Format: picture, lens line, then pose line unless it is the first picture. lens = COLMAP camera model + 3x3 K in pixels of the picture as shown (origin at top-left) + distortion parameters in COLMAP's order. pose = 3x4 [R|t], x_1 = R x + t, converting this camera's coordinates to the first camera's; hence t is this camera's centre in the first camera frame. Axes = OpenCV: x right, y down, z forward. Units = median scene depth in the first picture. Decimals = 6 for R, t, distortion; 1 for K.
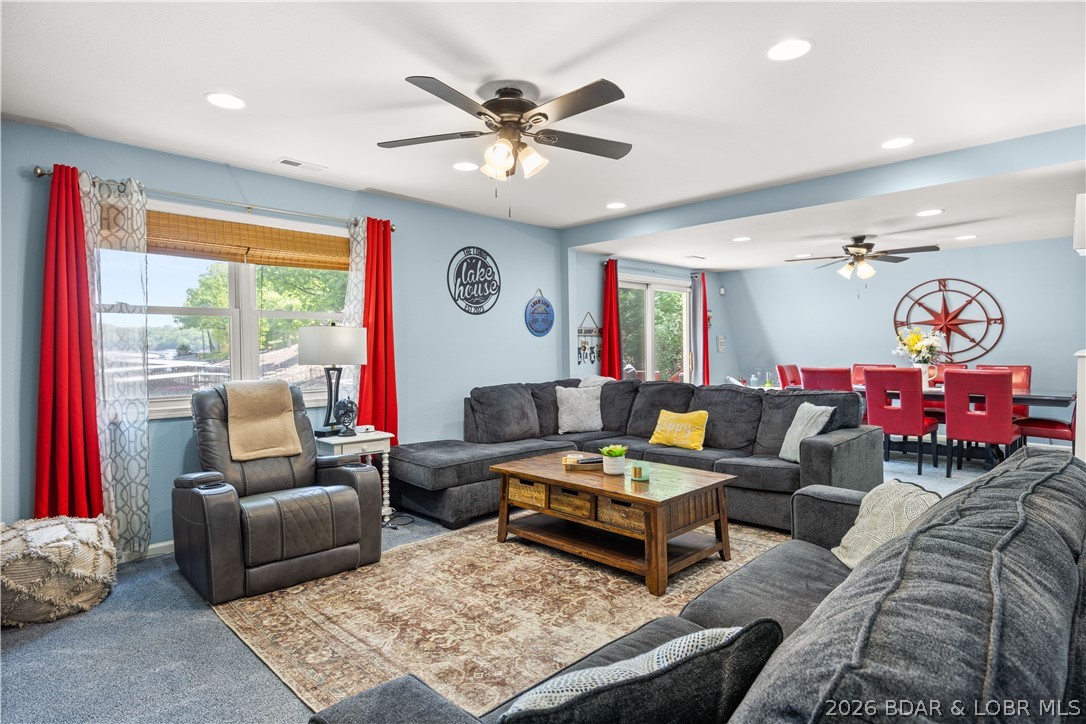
lens RADIAL K [[599.1, 0, 548.8], [0, 599.1, 355.2], [0, 0, 1]] dist [0.008754, -0.002752]
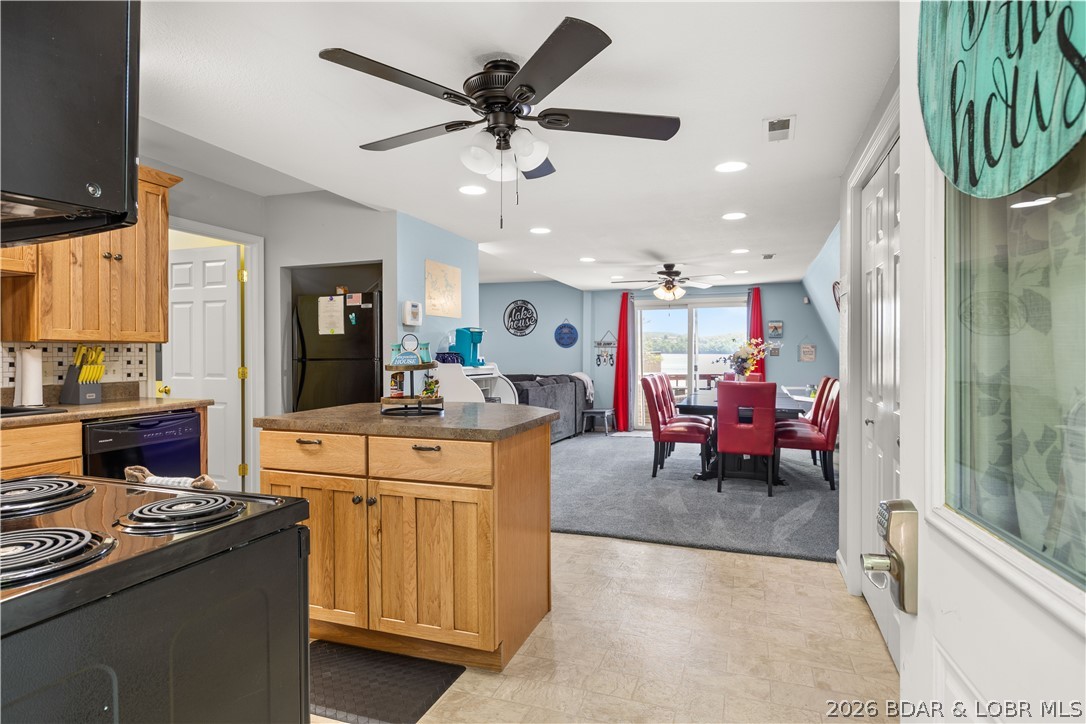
lens RADIAL K [[599.1, 0, 541.3], [0, 599.1, 358.6], [0, 0, 1]] dist [0.008754, -0.002752]
pose [[0.417712, 0.018994, -0.908381, 1.497430], [-0.014844, 0.999791, 0.014079, -0.024817], [0.908458, 0.007603, 0.417907, 0.268639]]
